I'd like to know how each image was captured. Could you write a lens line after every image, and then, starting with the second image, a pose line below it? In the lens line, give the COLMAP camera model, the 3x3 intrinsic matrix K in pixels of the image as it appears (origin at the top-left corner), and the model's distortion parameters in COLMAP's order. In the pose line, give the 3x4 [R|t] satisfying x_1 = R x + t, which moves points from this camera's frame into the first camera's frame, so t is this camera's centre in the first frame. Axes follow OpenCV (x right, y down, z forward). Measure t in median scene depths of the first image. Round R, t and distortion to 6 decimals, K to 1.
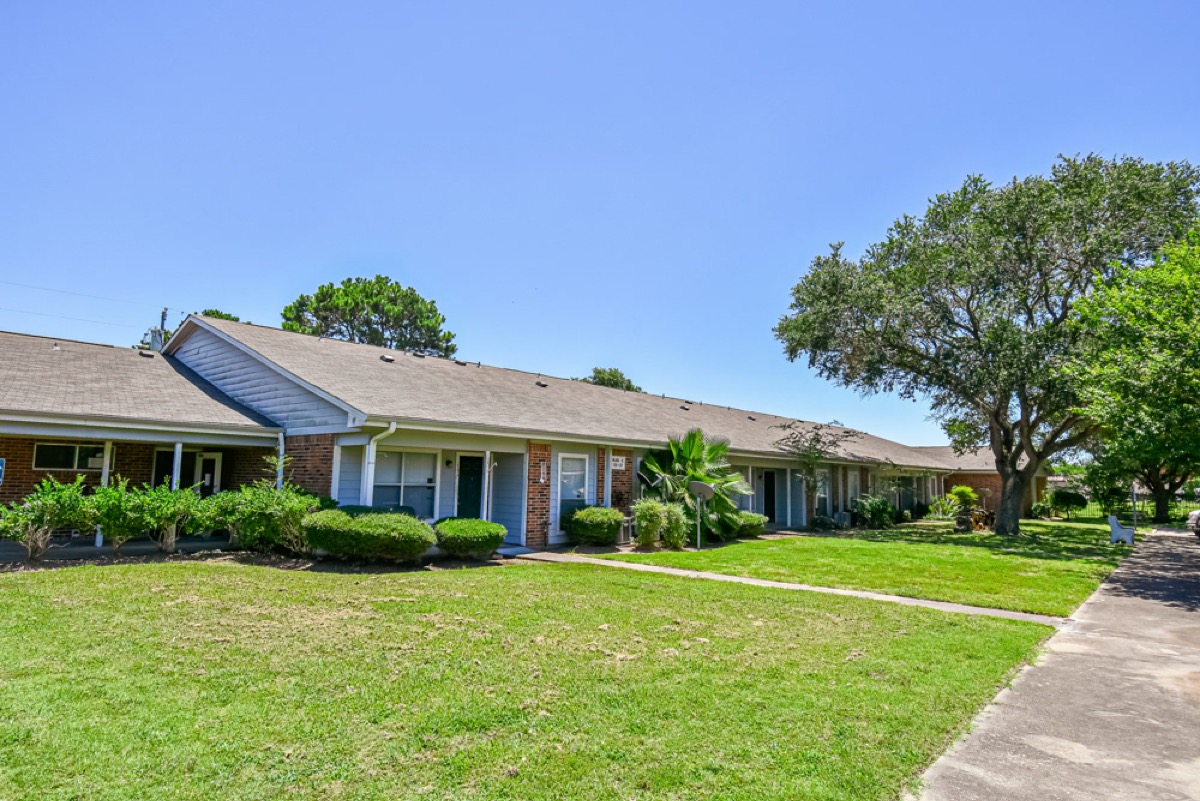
lens RADIAL K [[684.5, 0, 599.5], [0, 684.5, 395.9], [0, 0, 1]] dist [-0.003768, -0.015750]
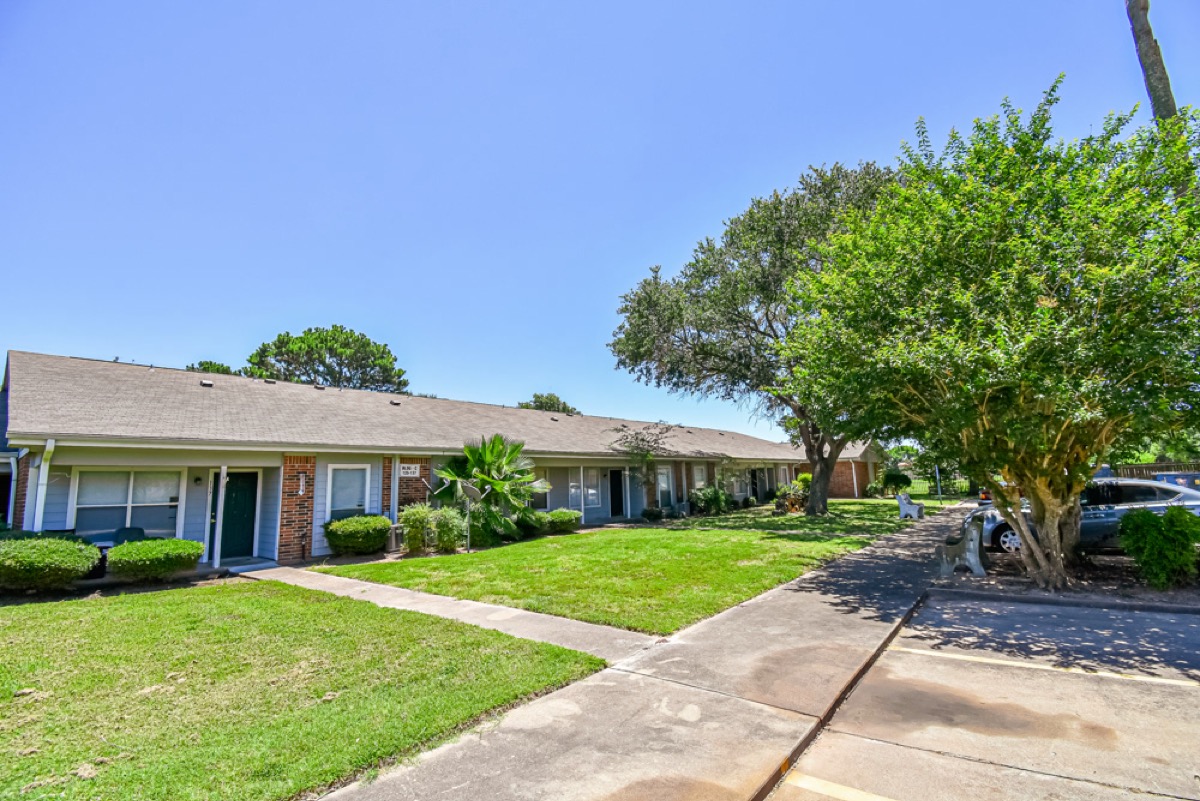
lens RADIAL K [[522.2, 0, 608.0], [0, 522.2, 396.7], [0, 0, 1]] dist [-0.014870, -0.009671]
pose [[0.997769, -0.050795, 0.043316, 0.341479], [0.052552, 0.997799, -0.040443, 0.038180], [-0.041166, 0.042629, 0.998242, 0.221442]]
